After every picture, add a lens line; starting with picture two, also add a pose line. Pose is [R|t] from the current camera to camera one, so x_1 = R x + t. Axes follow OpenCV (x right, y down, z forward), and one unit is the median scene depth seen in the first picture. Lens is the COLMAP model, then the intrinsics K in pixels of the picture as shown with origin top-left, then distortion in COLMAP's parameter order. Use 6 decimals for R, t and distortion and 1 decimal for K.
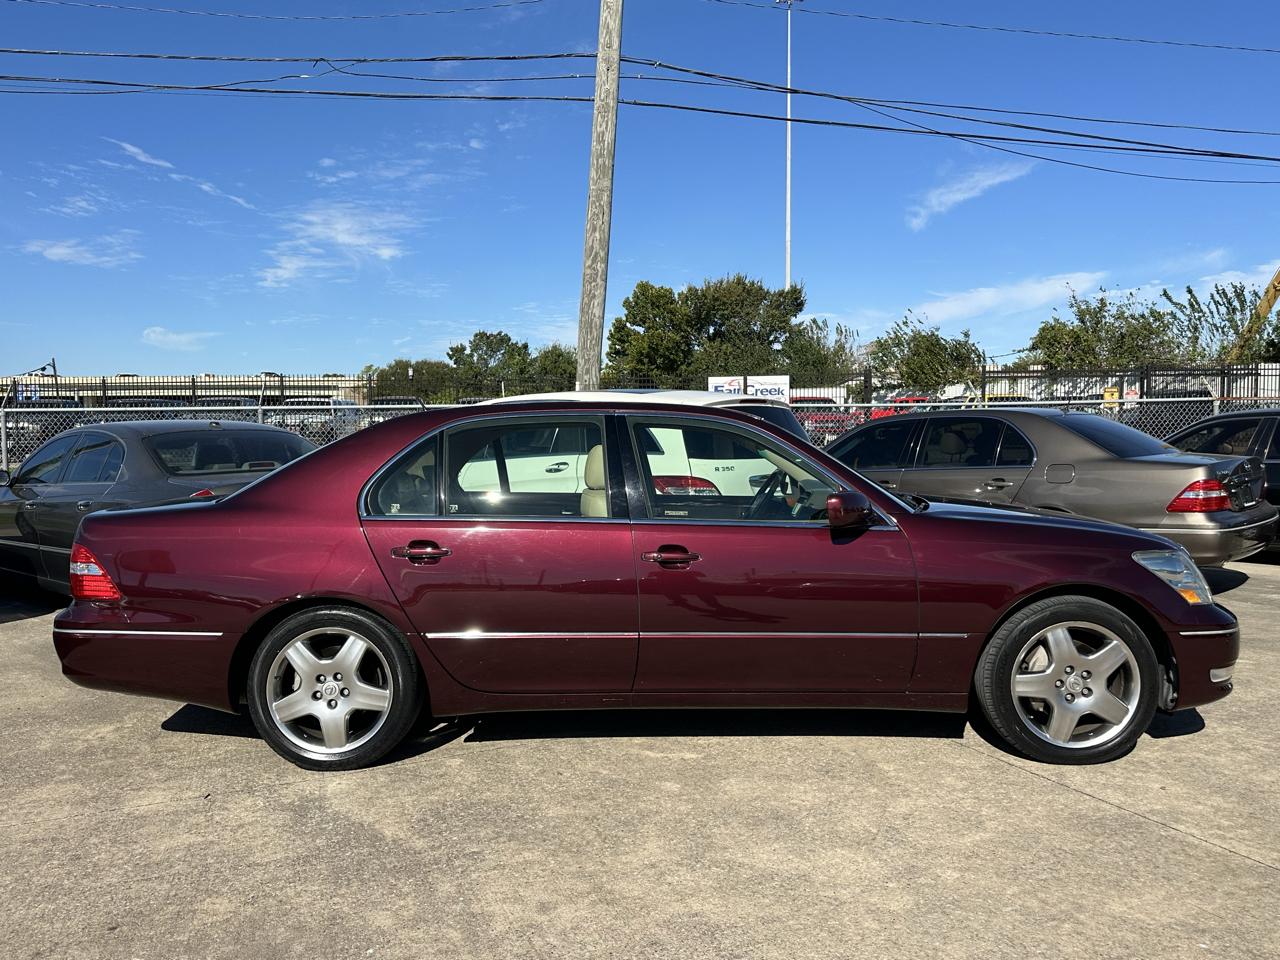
lens RADIAL K [[998.1, 0, 642.9], [0, 998.1, 486.7], [0, 0, 1]] dist [0.055175, -0.057980]
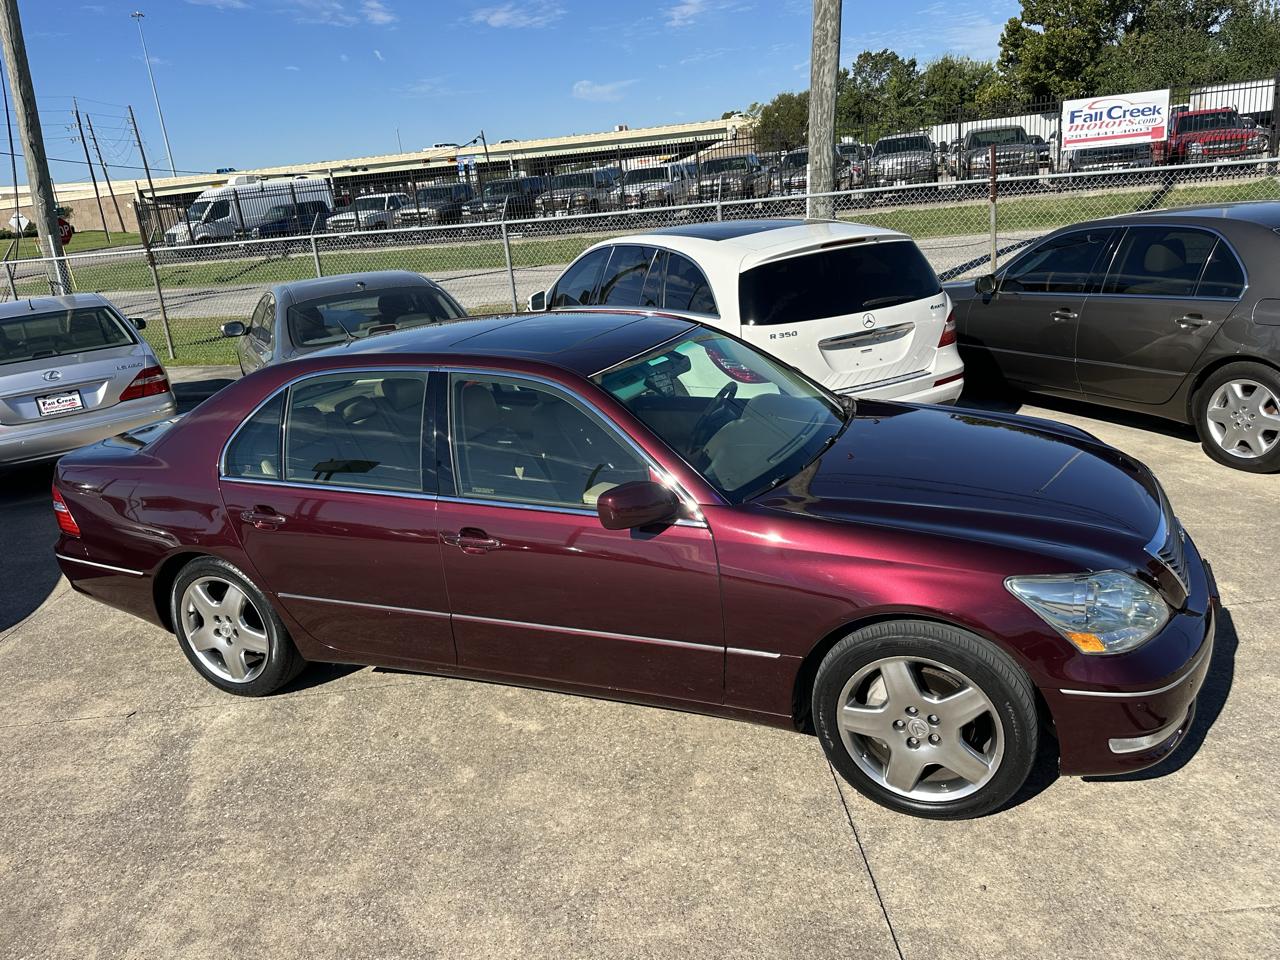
lens RADIAL K [[949.2, 0, 639.3], [0, 949.2, 473.1], [0, 0, 1]] dist [0.051952, -0.054772]
pose [[0.919048, 0.043483, -0.391740, 0.485954], [0.059674, 0.967088, 0.247347, -0.186314], [0.389602, -0.250700, 0.886205, 0.285038]]
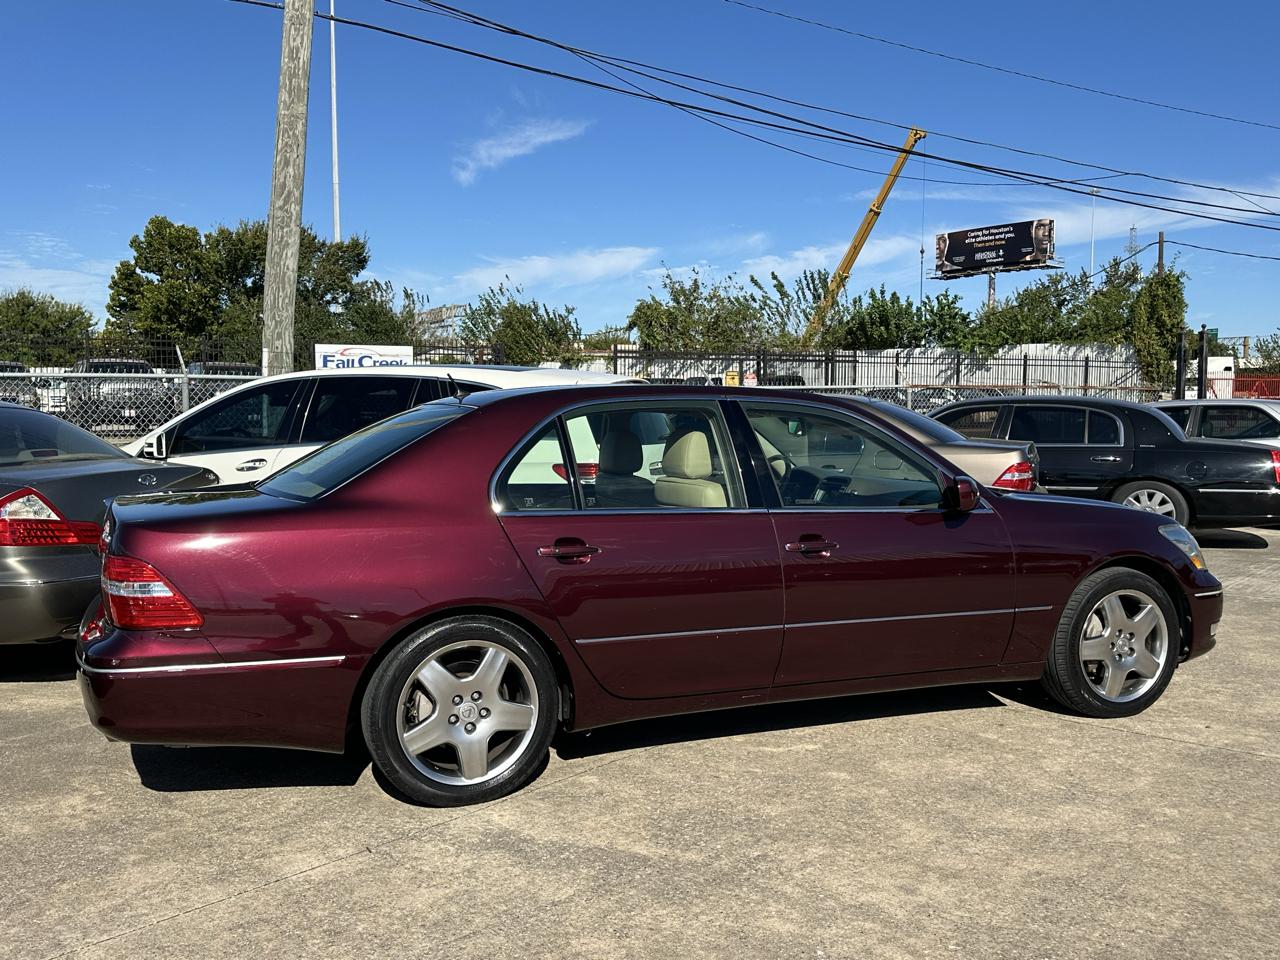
lens RADIAL K [[1146.7, 0, 639.4], [0, 1146.7, 484.9], [0, 0, 1]] dist [0.117730, -0.174803]
pose [[0.915173, -0.014776, 0.402789, -0.555484], [0.010967, 0.999871, 0.011762, -0.004132], [-0.402911, -0.006347, 0.915217, 0.026887]]
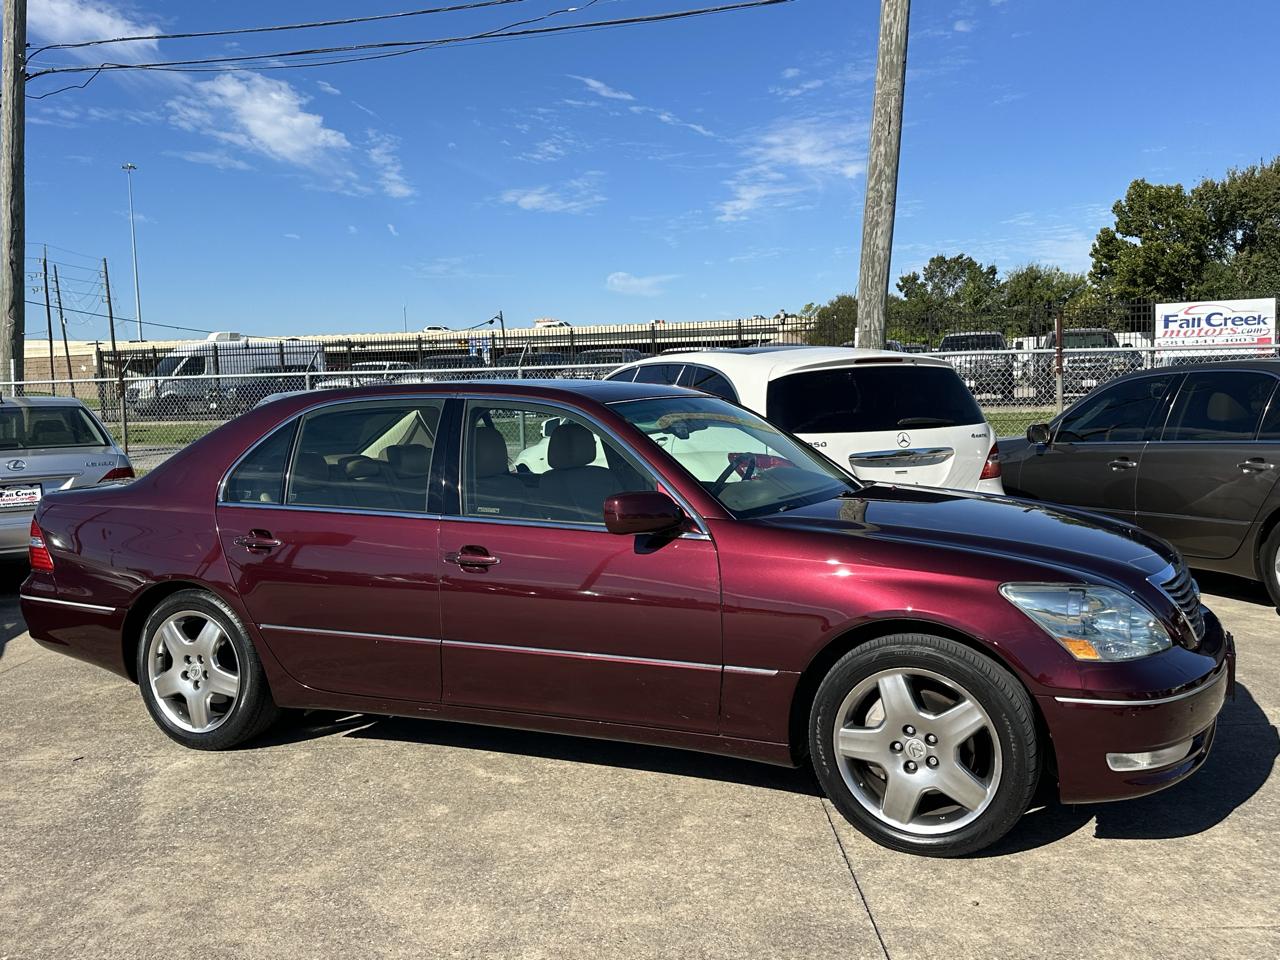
lens RADIAL K [[1146.7, 0, 643.2], [0, 1146.7, 479.5], [0, 0, 1]] dist [0.117730, -0.174803]
pose [[0.911092, 0.022025, -0.411615, 0.567261], [-0.007423, 0.999286, 0.037040, -0.038515], [0.412137, -0.030692, 0.910605, 0.112371]]
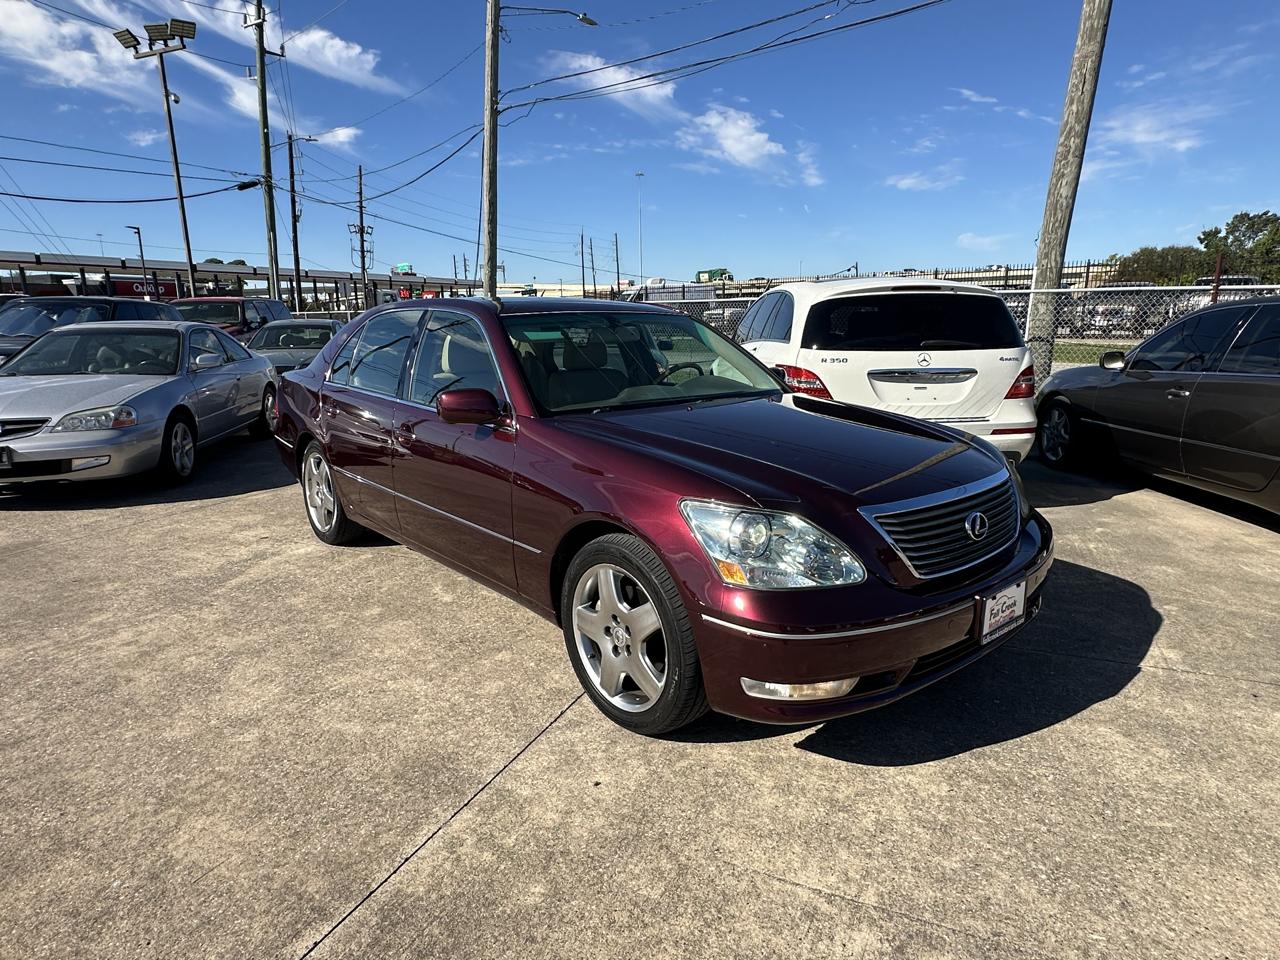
lens RADIAL K [[748.7, 0, 638.4], [0, 748.7, 485.8], [0, 0, 1]] dist [0.006037, -0.004139]
pose [[0.668489, 0.167999, -0.724499, 0.828230], [-0.042424, 0.981181, 0.188374, -0.044775], [0.742511, -0.095190, 0.663035, 0.576352]]
